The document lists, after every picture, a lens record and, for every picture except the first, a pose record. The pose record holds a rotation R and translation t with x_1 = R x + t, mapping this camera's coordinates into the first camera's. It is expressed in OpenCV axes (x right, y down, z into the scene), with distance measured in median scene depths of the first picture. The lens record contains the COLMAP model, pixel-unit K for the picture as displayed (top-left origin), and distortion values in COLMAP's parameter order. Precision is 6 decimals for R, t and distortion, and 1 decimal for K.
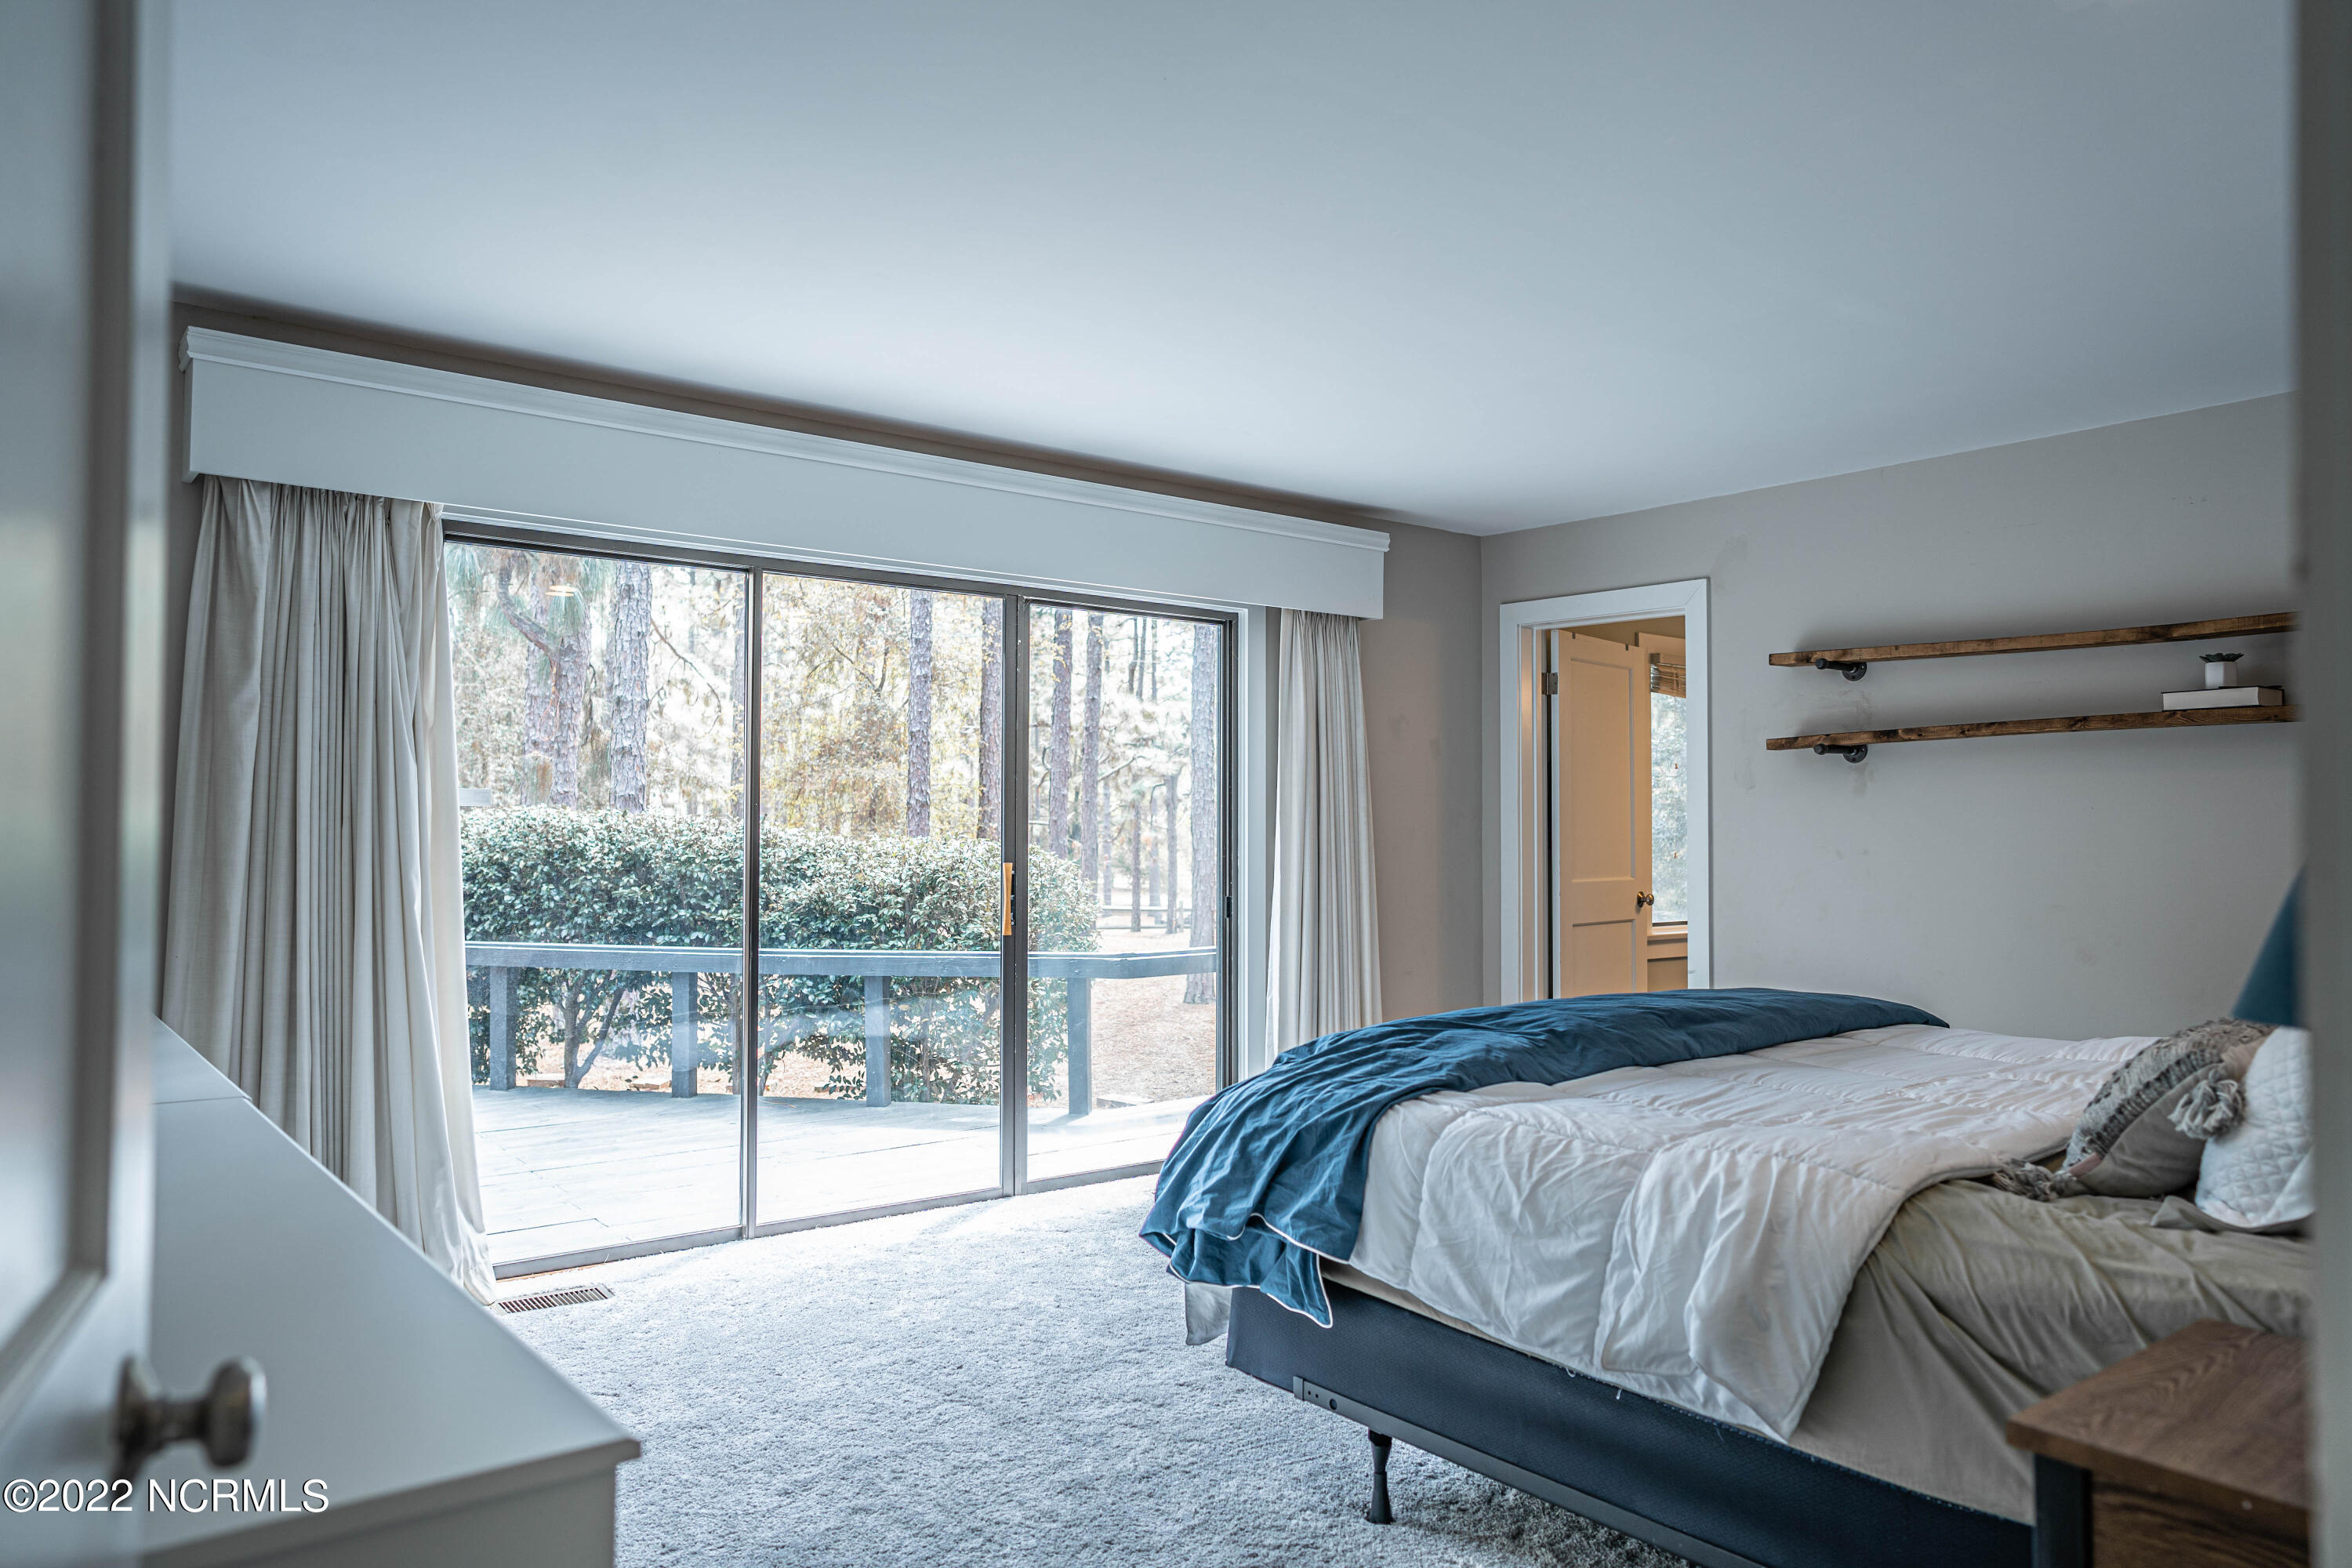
lens RADIAL K [[1564.5, 0, 1168.5], [0, 1564.5, 790.9], [0, 0, 1]] dist [-0.033611, 0.041077]
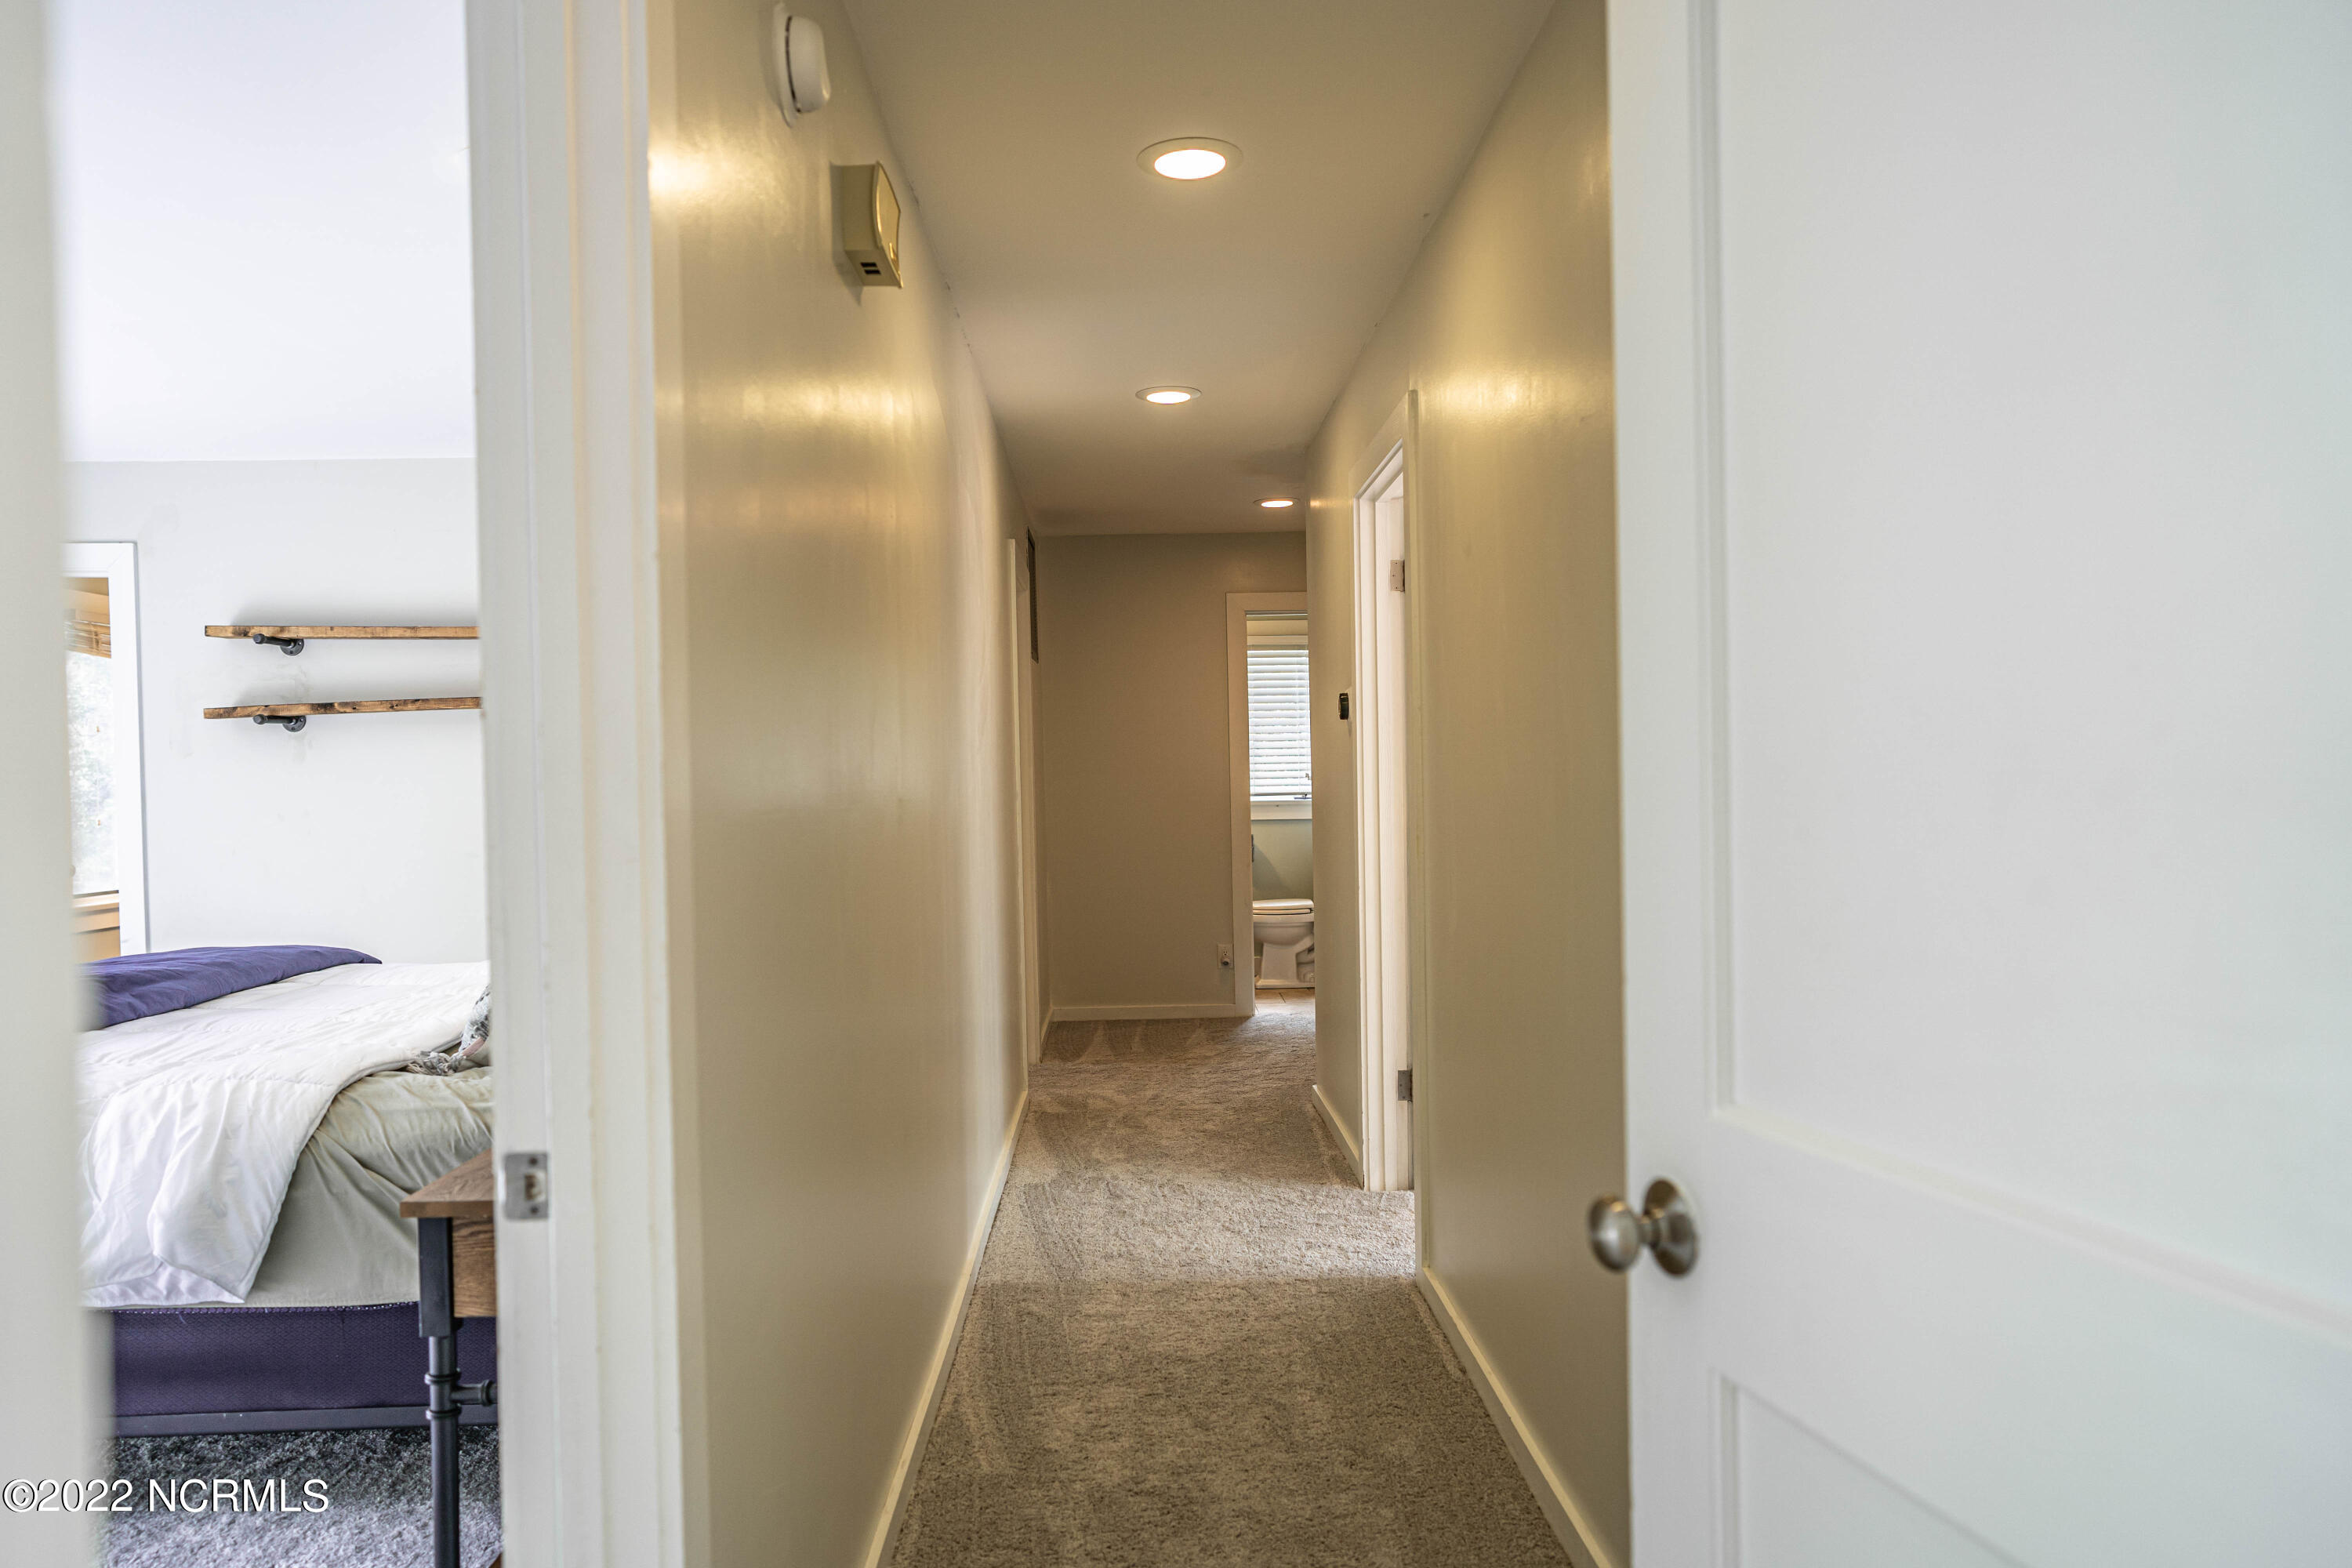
lens RADIAL K [[1564.5, 0, 1160.9], [0, 1564.5, 791.3], [0, 0, 1]] dist [-0.033611, 0.041077]
pose [[0.604557, -0.026947, 0.796106, -0.129370], [0.000204, 0.999433, 0.033675, -0.030019], [-0.796562, -0.020196, 0.604219, -0.308797]]
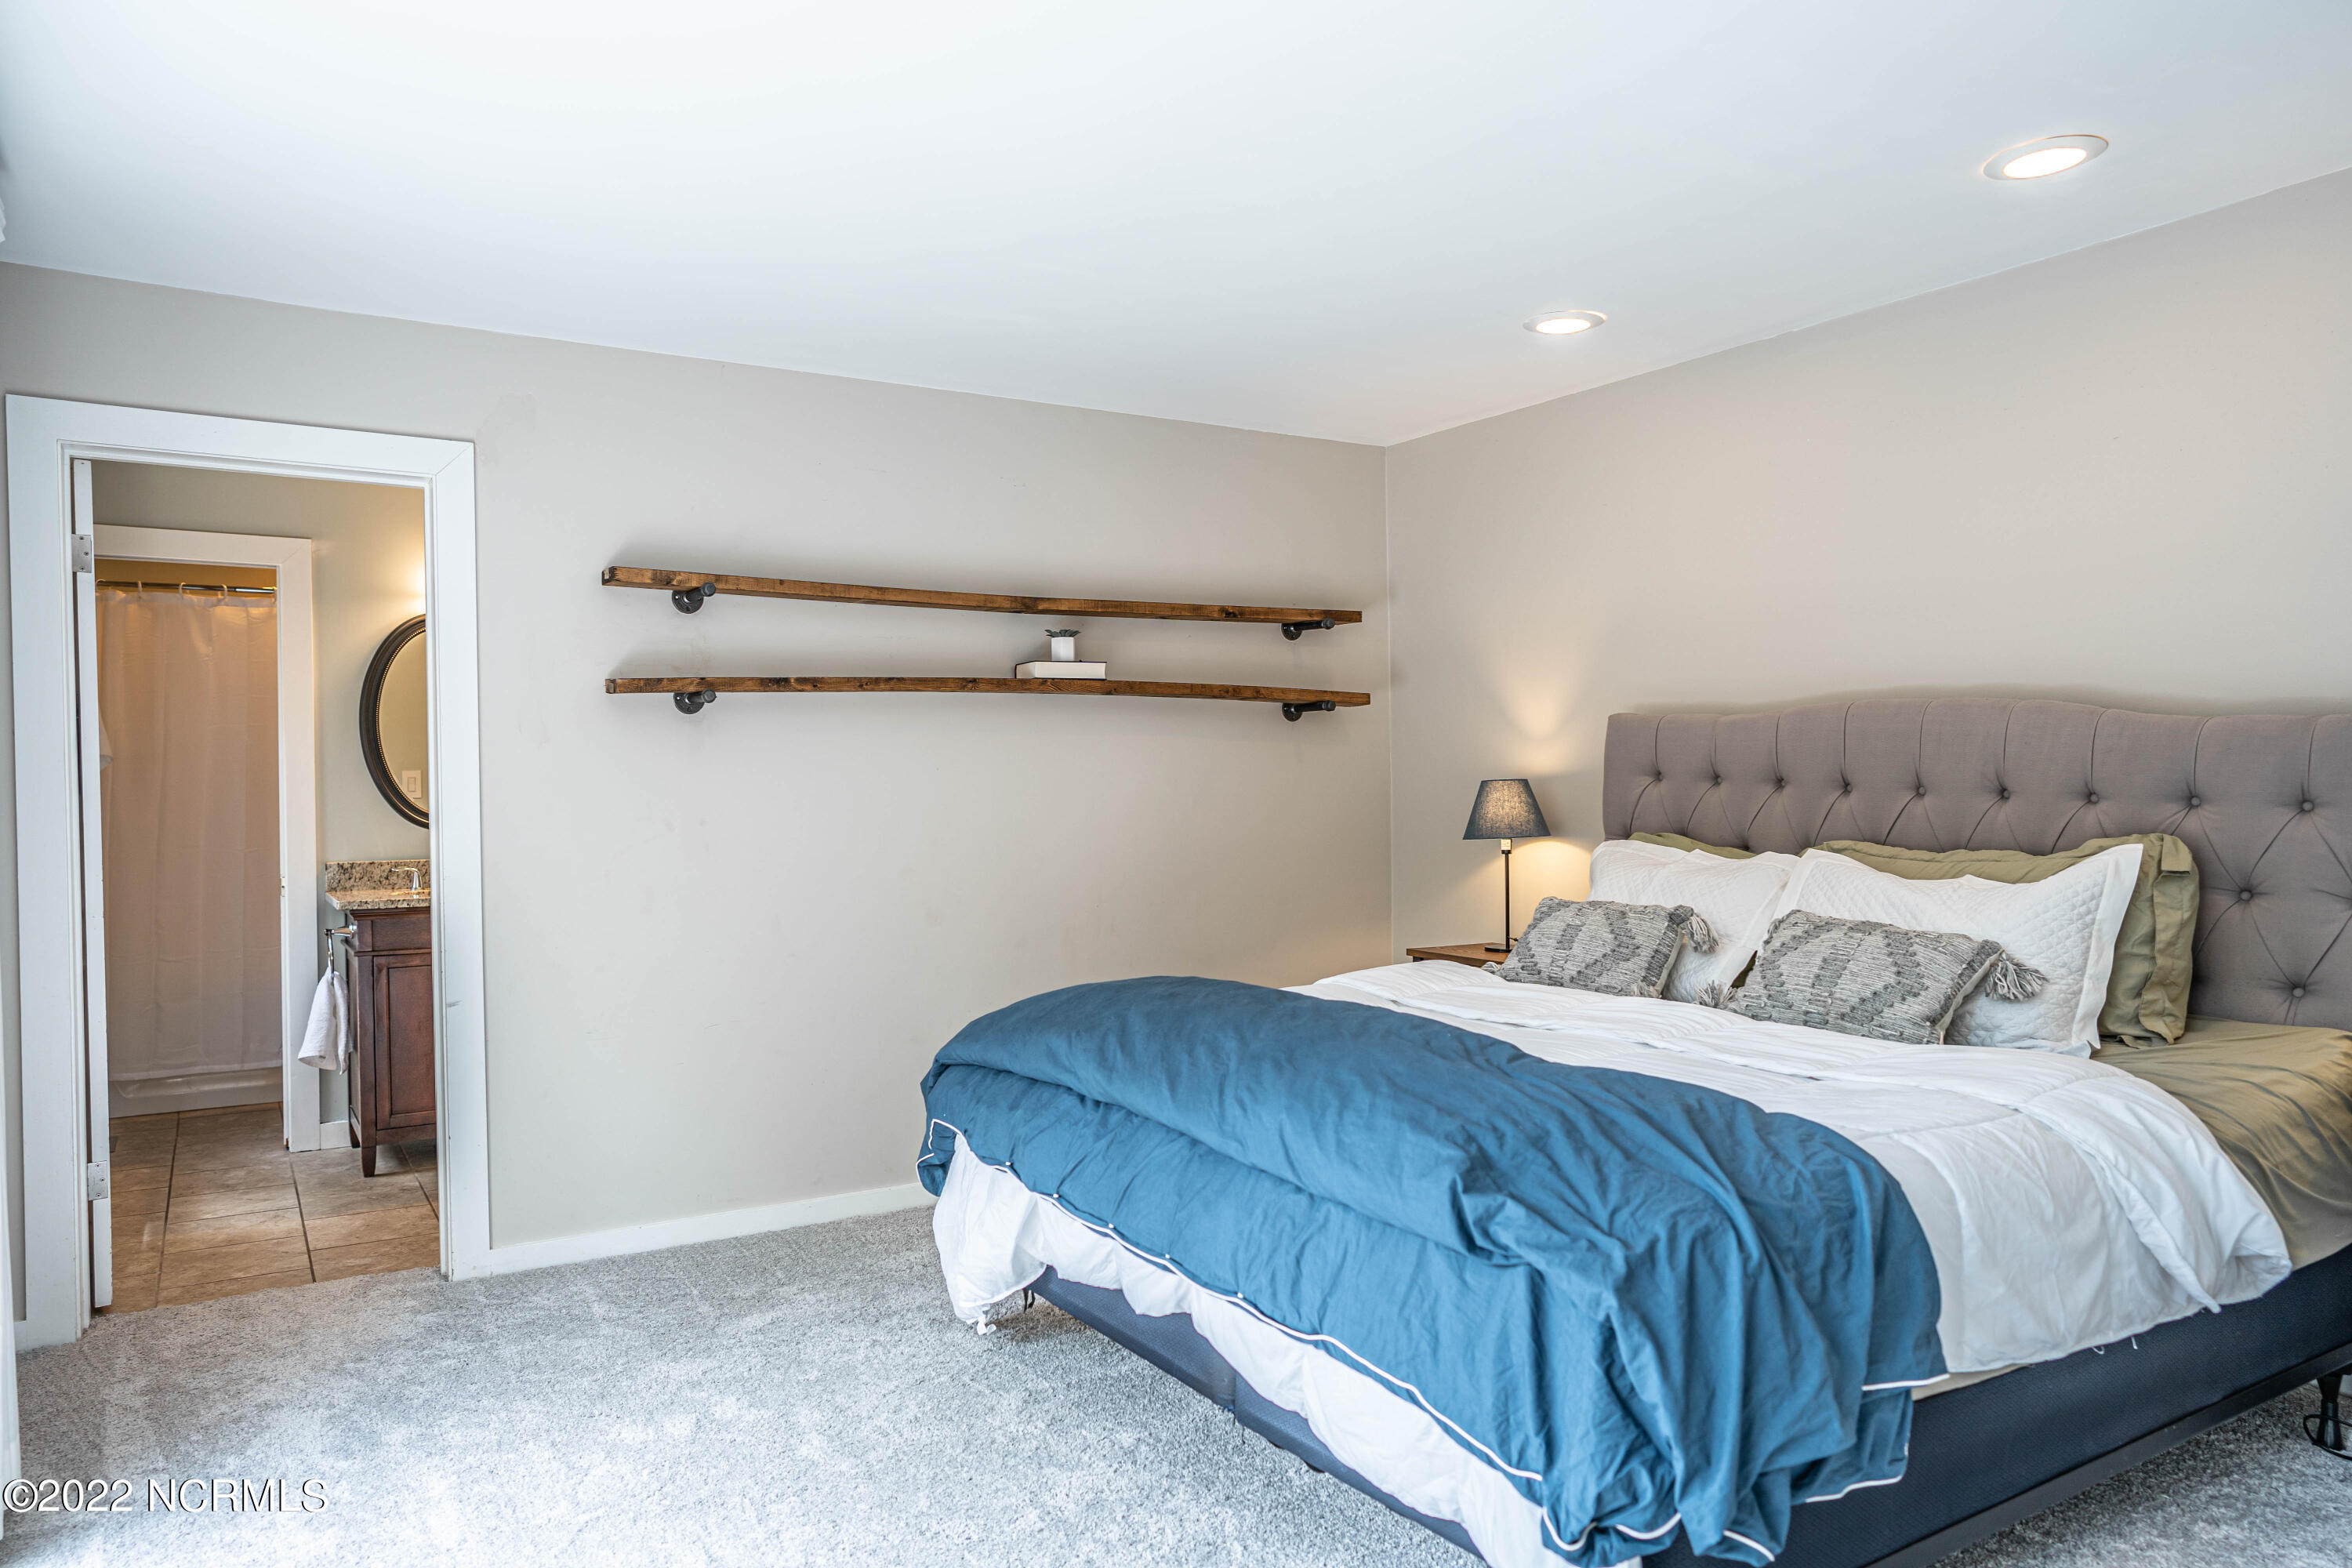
lens RADIAL K [[1564.5, 0, 1180.1], [0, 1564.5, 784.0], [0, 0, 1]] dist [-0.033611, 0.041077]
pose [[0.115184, -0.011762, 0.993274, -0.807893], [-0.014190, 0.999808, 0.013485, 0.009907], [-0.993243, -0.015648, 0.114996, 1.516600]]
